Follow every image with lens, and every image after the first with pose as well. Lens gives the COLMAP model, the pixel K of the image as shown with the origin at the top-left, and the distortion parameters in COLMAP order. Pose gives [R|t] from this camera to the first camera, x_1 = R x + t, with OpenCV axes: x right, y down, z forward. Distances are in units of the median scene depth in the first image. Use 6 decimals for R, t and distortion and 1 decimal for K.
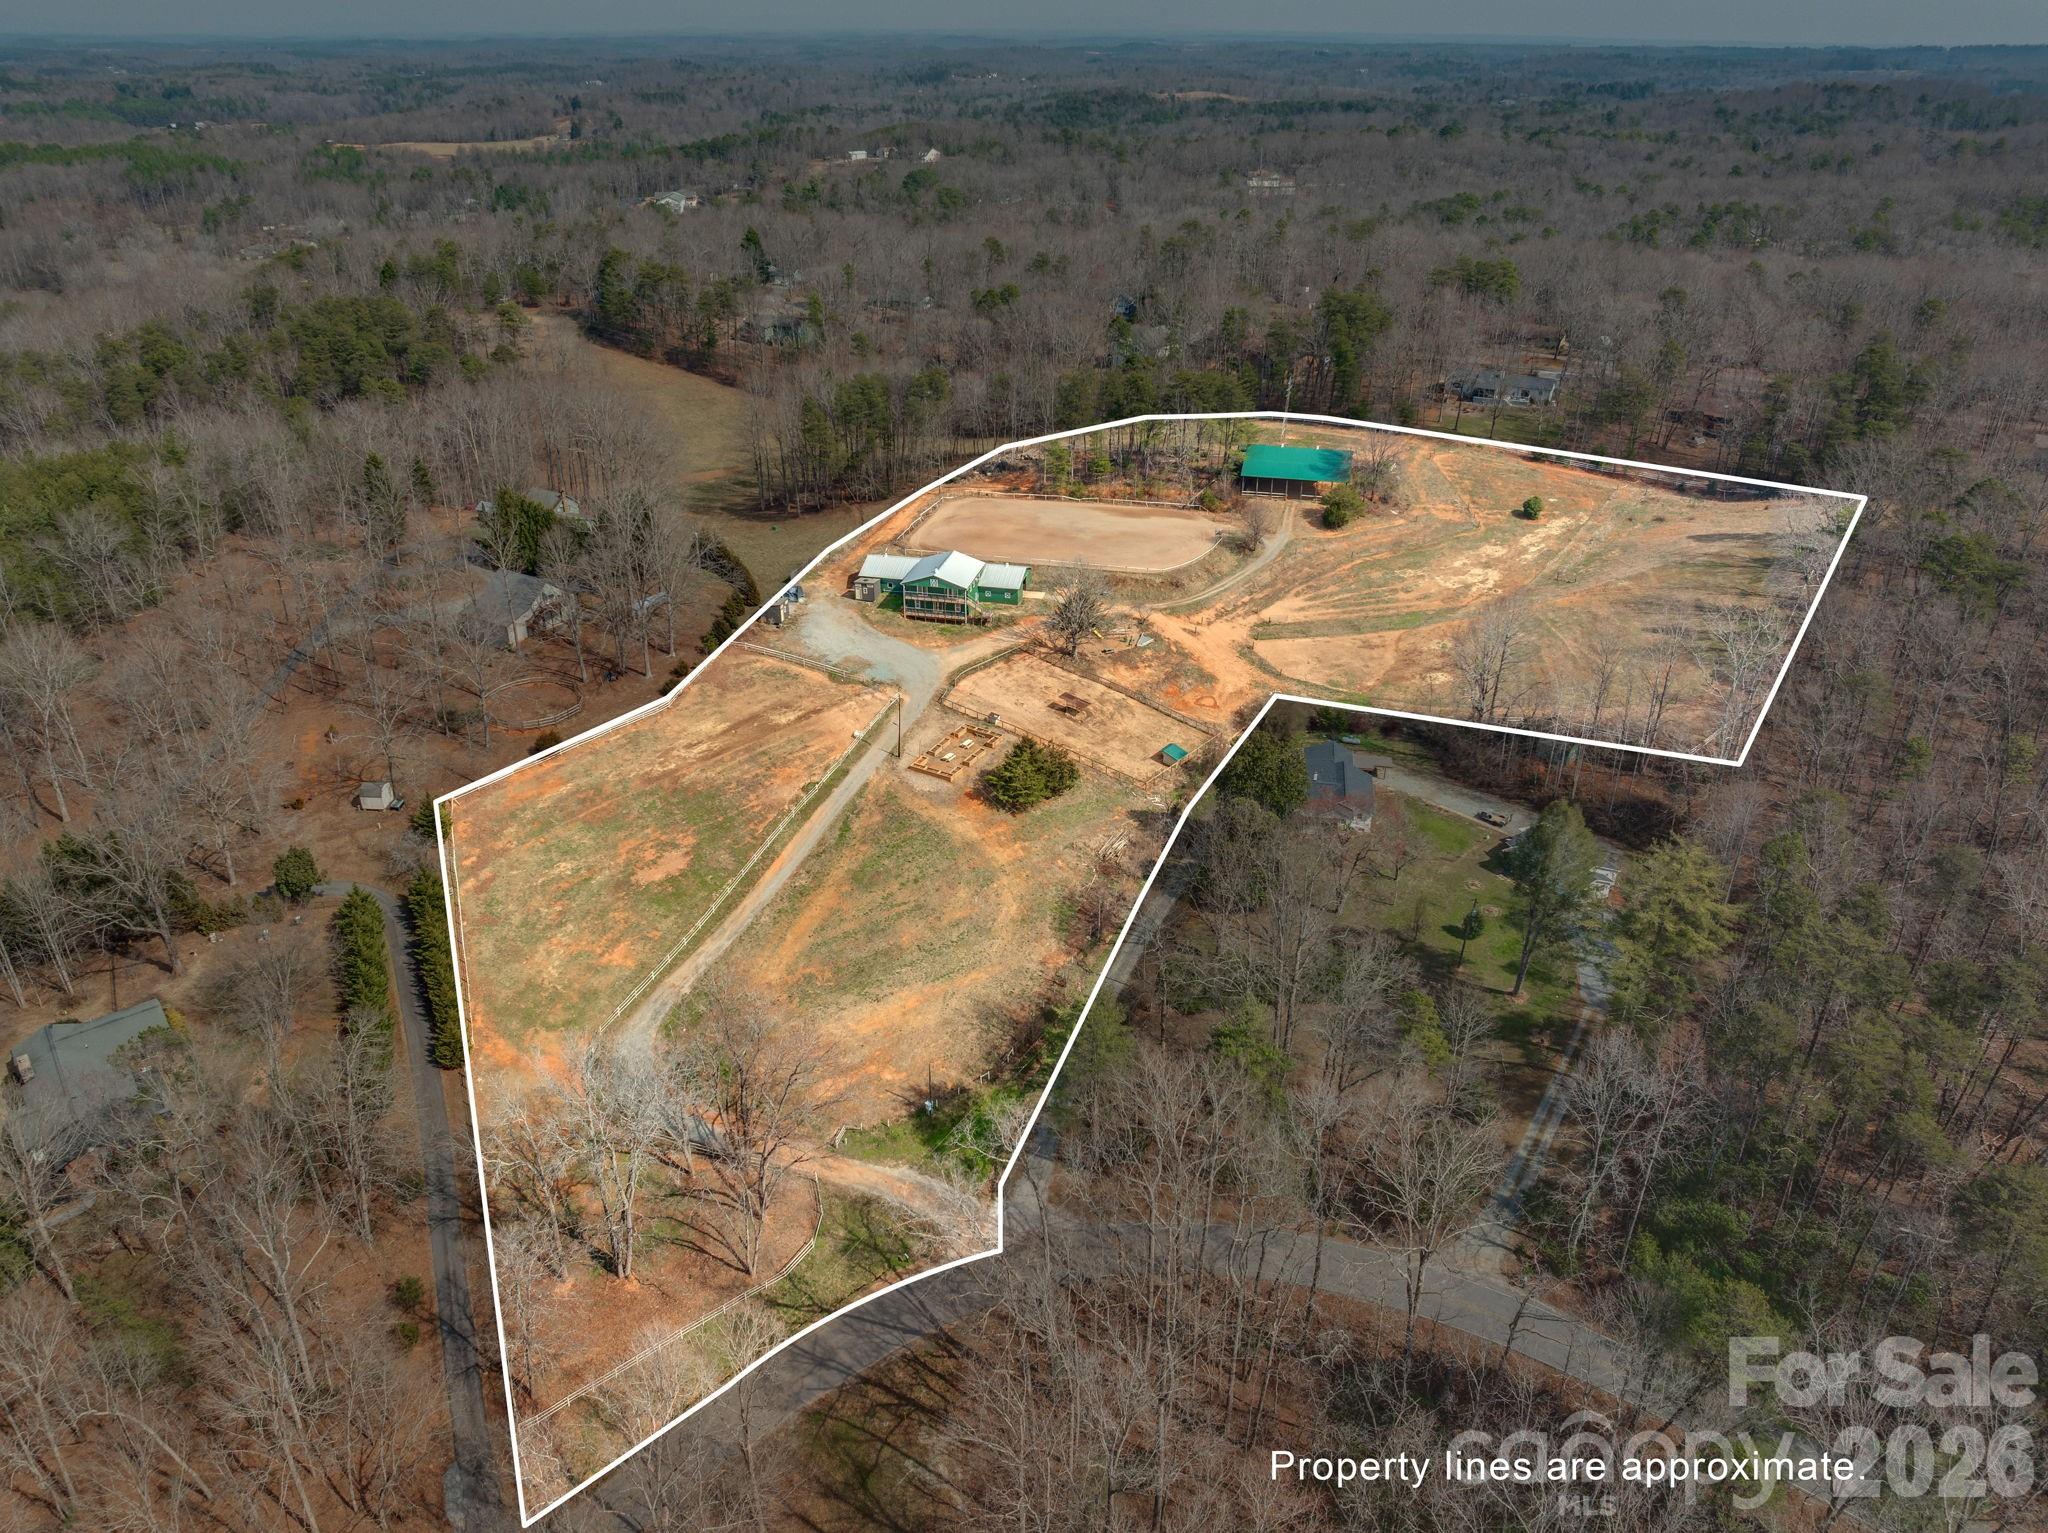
lens RADIAL K [[1446.4, 0, 1024.0], [0, 1446.4, 766.5], [0, 0, 1]] dist [-0.050449, 0.022421]
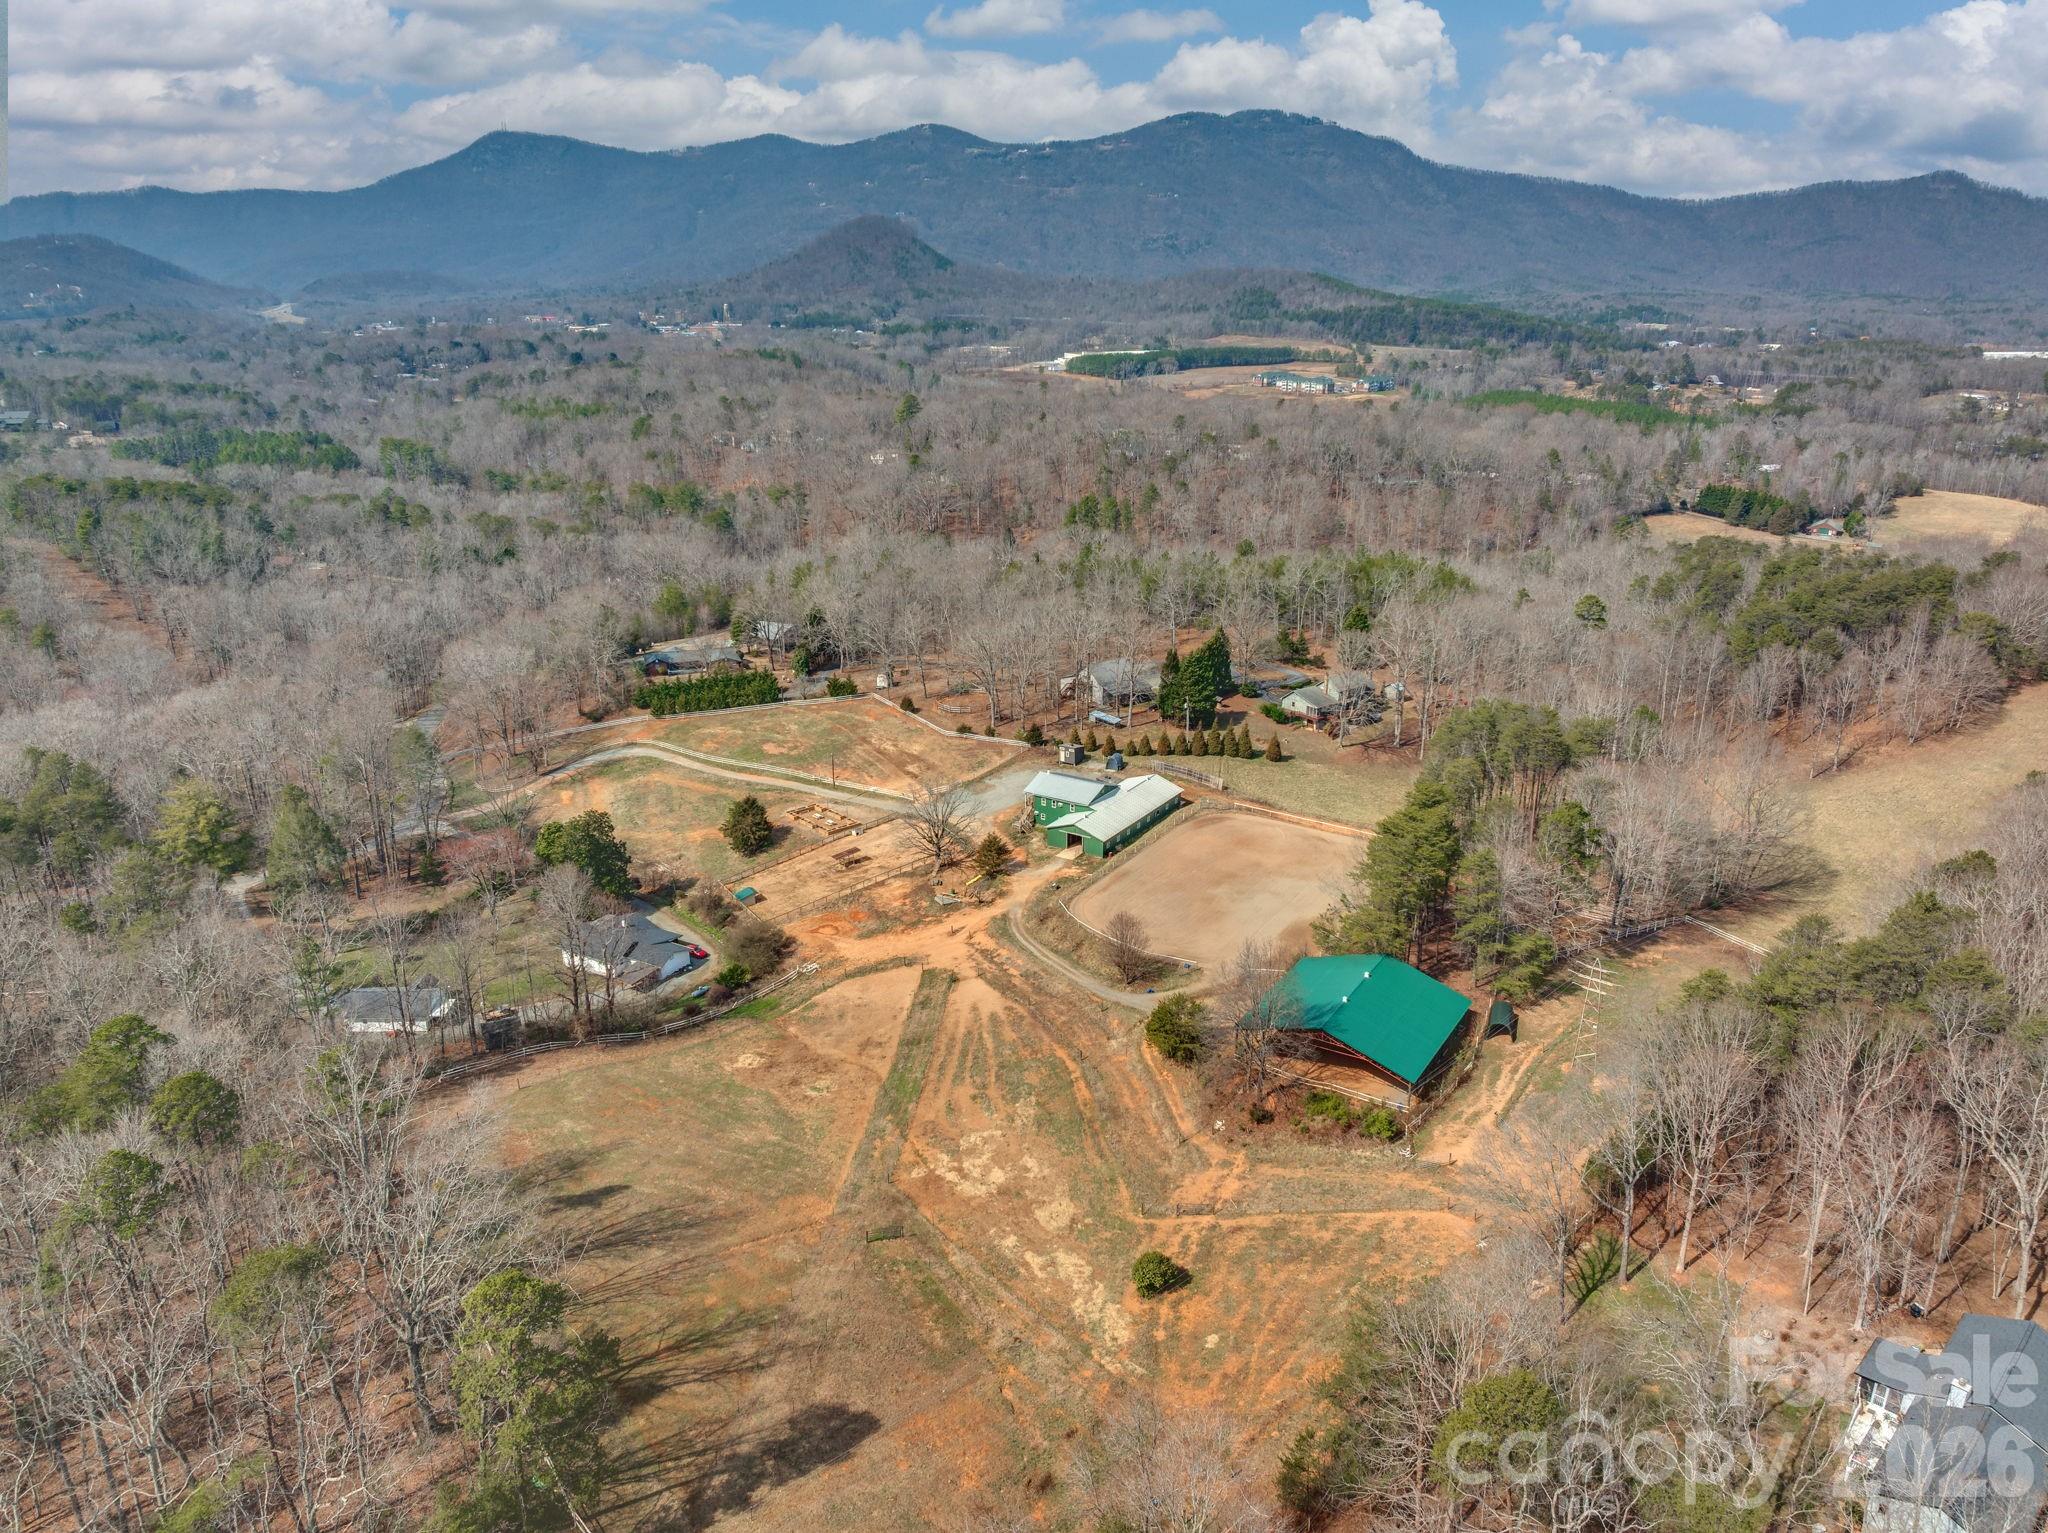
lens RADIAL K [[1446.4, 0, 1024.0], [0, 1446.4, 766.5], [0, 0, 1]] dist [-0.050449, 0.022421]
pose [[-0.336079, 0.314527, -0.887763, 0.844071], [-0.432736, 0.785639, 0.442166, -0.573862], [0.836535, 0.532770, -0.127930, 1.084867]]
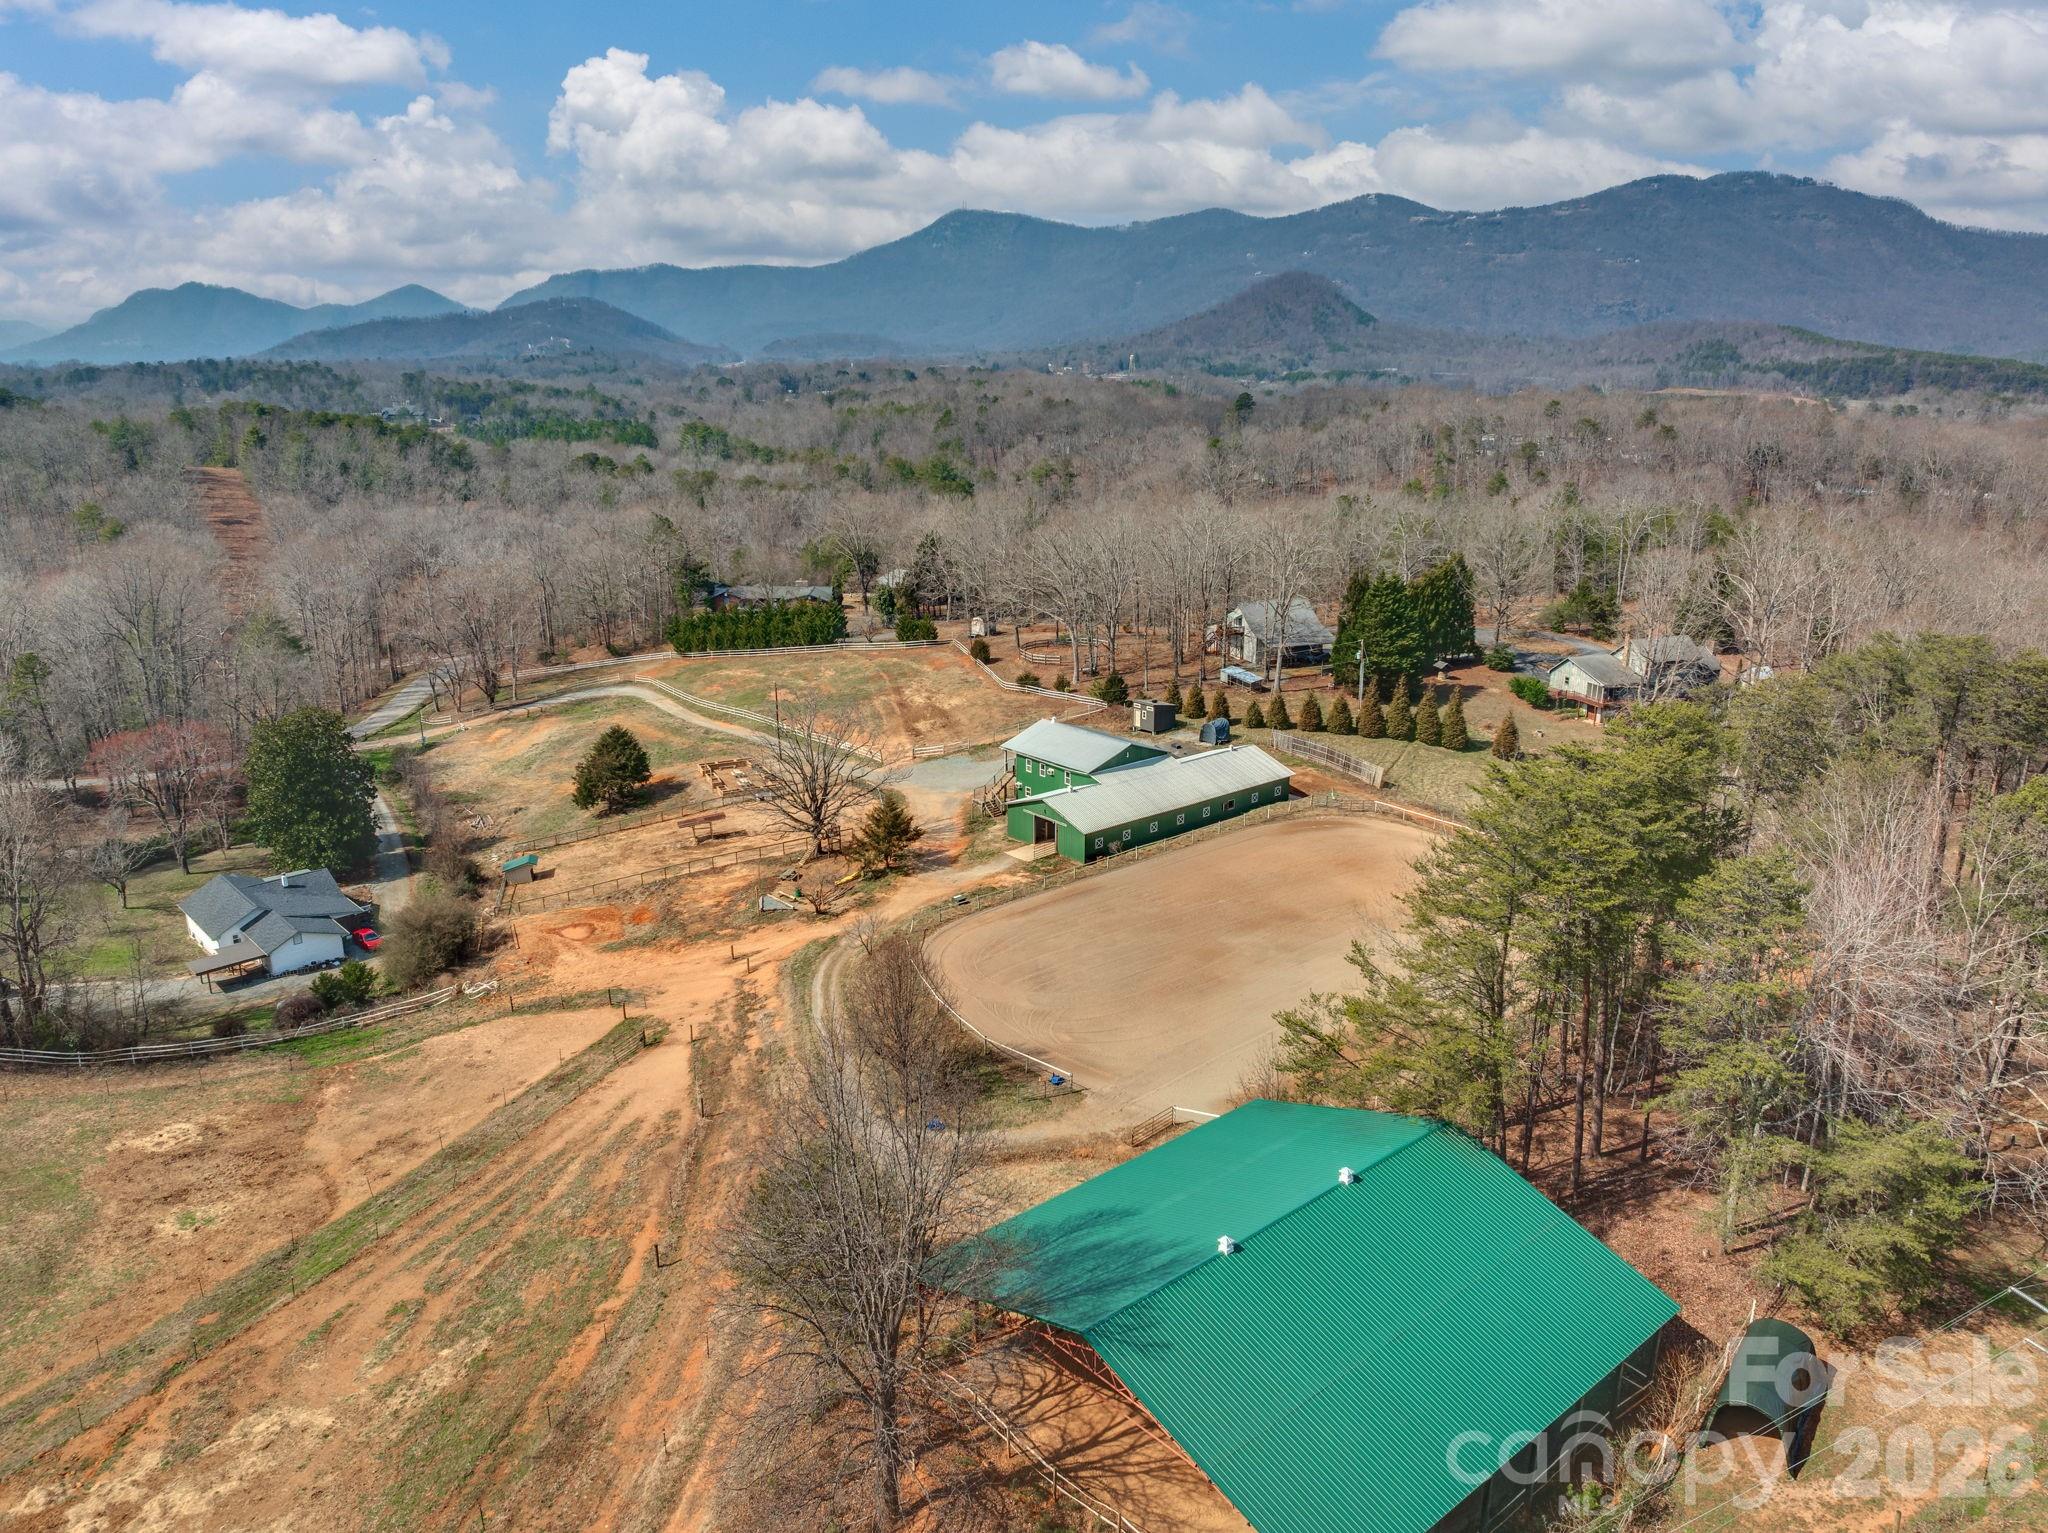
lens RADIAL K [[1435.7, 0, 1024.0], [0, 1435.7, 766.5], [0, 0, 1]] dist [-0.036305, 0.004053]
pose [[-0.596463, 0.228843, -0.769326, 0.405242], [-0.367113, 0.774578, 0.515030, -0.414993], [0.713764, 0.589627, -0.377996, 1.198032]]
